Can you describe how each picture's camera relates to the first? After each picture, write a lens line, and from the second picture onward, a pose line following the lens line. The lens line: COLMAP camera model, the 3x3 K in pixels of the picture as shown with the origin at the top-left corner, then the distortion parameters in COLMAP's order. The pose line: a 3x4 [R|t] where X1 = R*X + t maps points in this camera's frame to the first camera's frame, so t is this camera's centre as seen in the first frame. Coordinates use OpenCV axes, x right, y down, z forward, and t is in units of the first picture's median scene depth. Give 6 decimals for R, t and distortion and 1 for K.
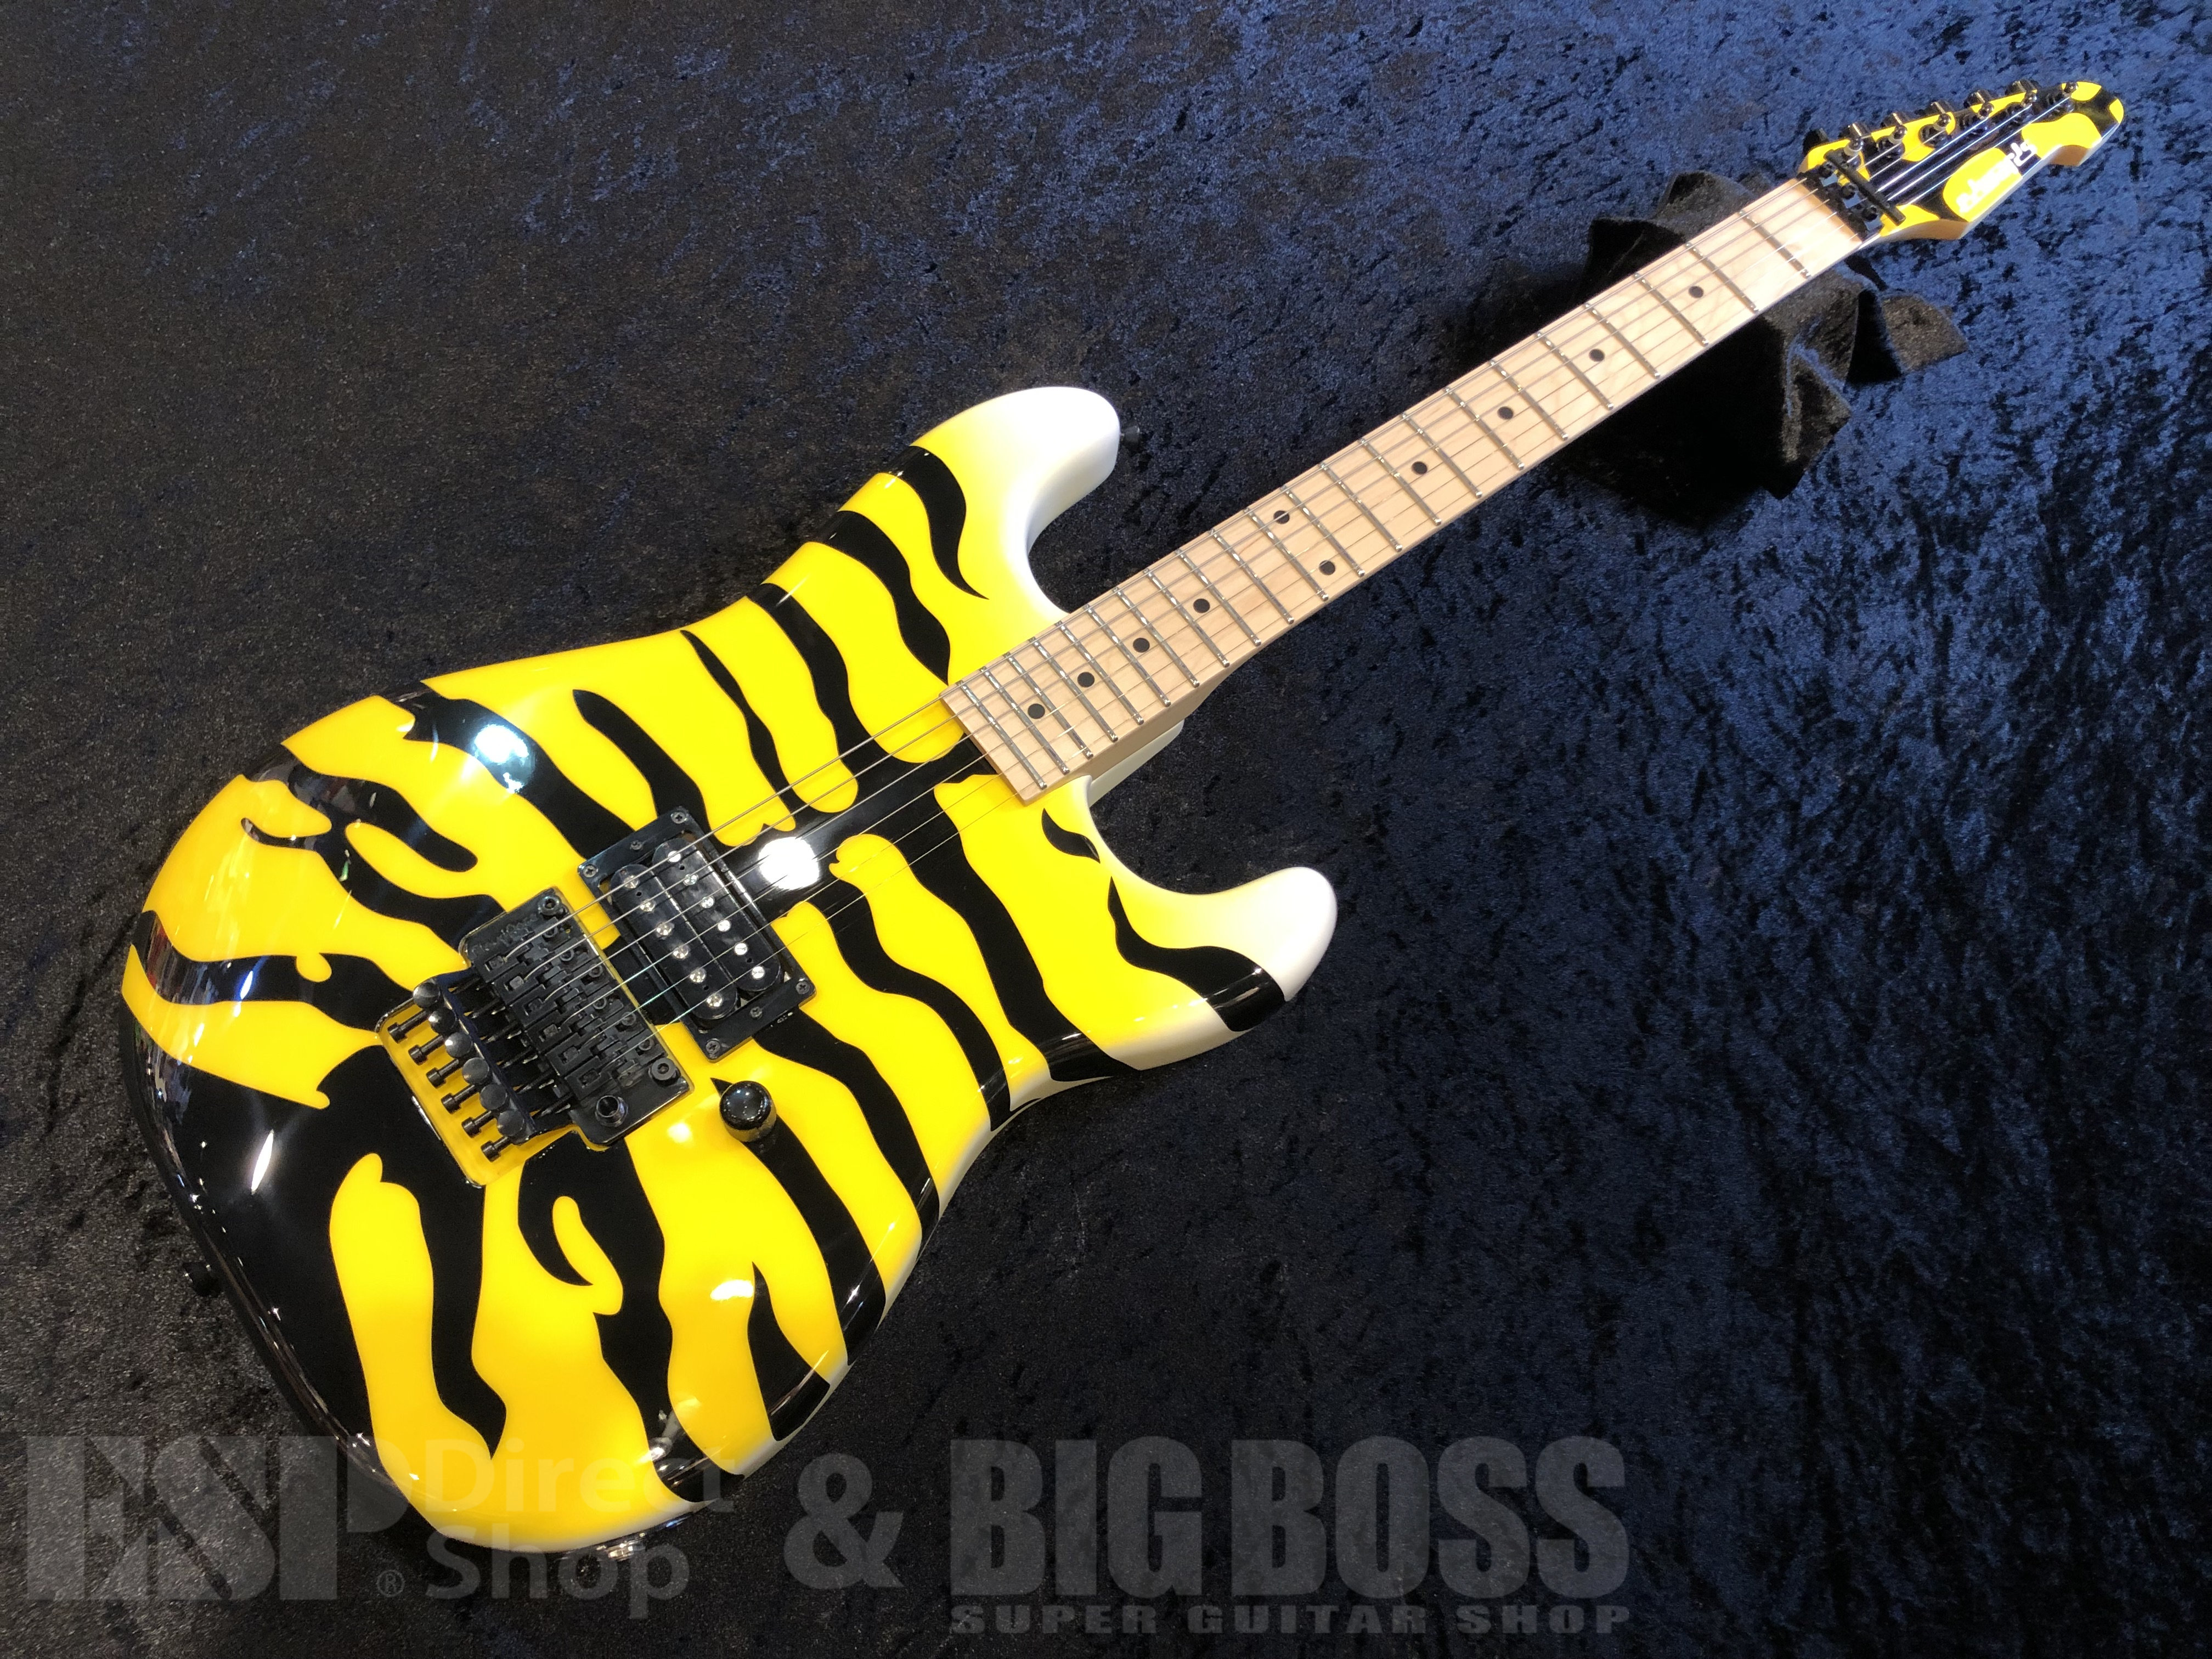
lens RADIAL K [[1826.1, 0, 1101.9], [0, 1826.1, 852.9], [0, 0, 1]] dist [0.051326, -0.054337]
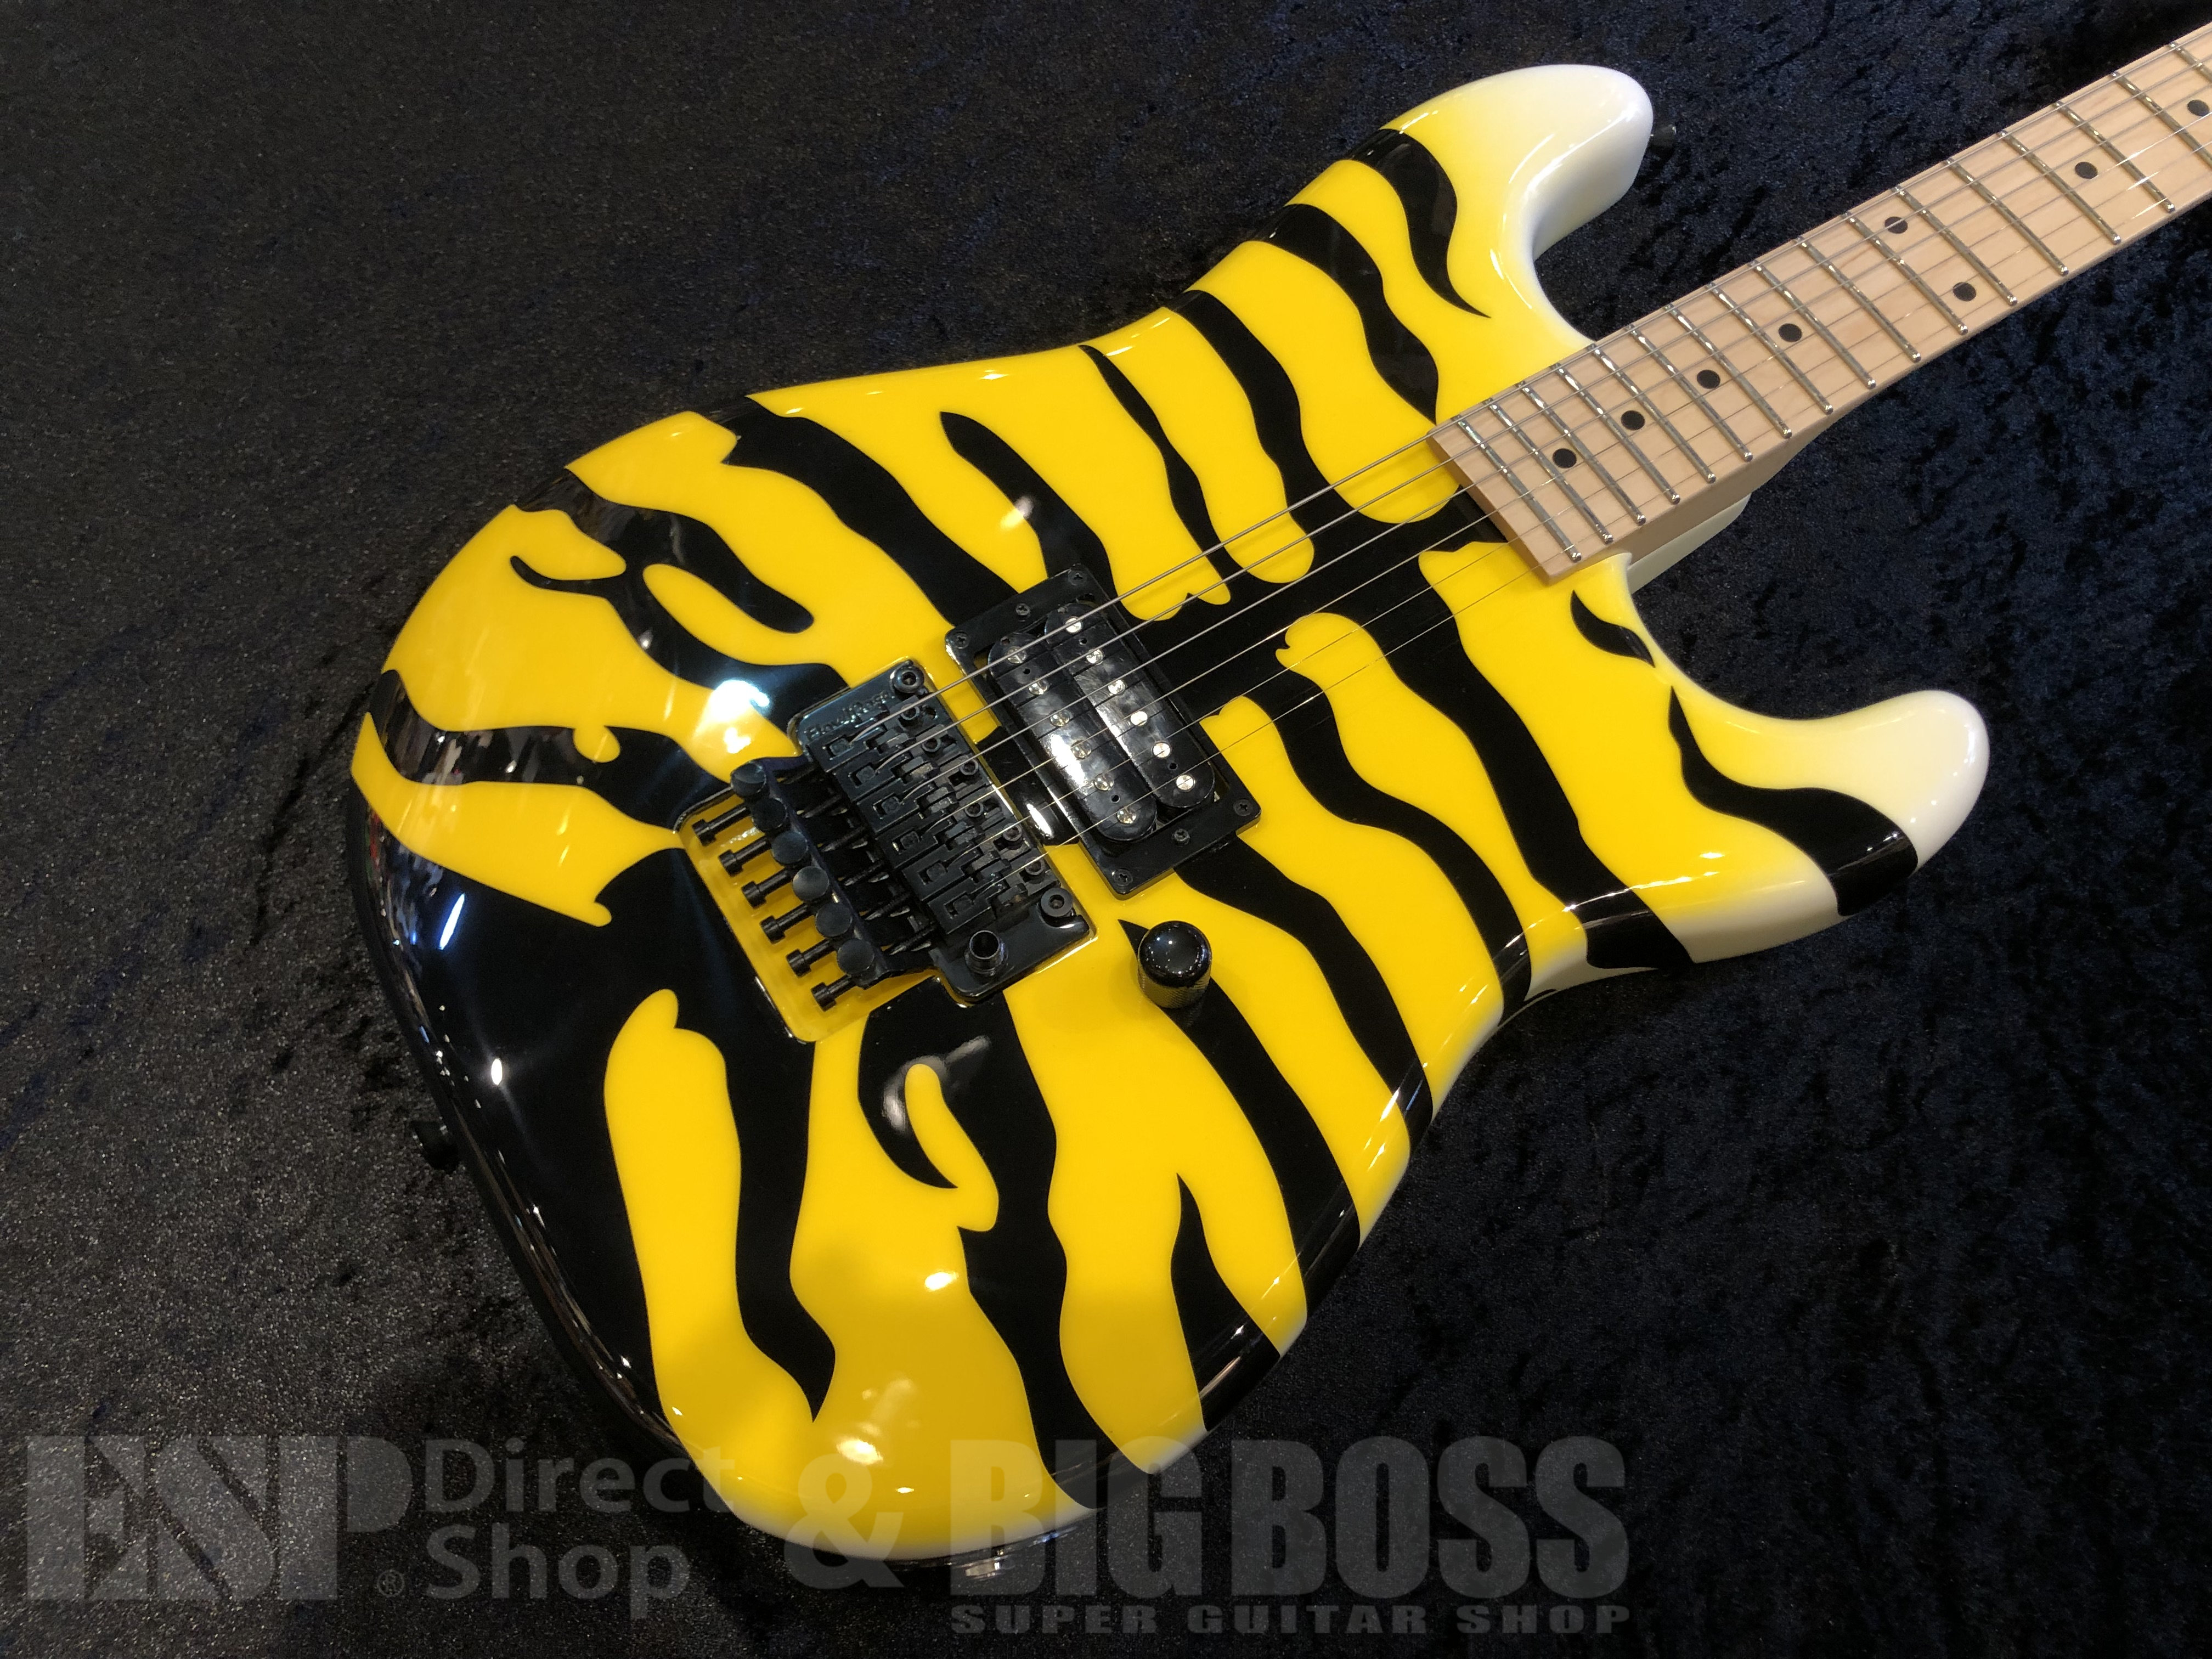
lens RADIAL K [[1826.1, 0, 1103.7], [0, 1826.1, 876.6], [0, 0, 1]] dist [0.051326, -0.054337]
pose [[0.993173, 0.053440, -0.103688, -0.135070], [-0.053089, 0.998571, 0.006148, 0.094171], [0.103869, -0.000601, 0.994591, 0.263364]]
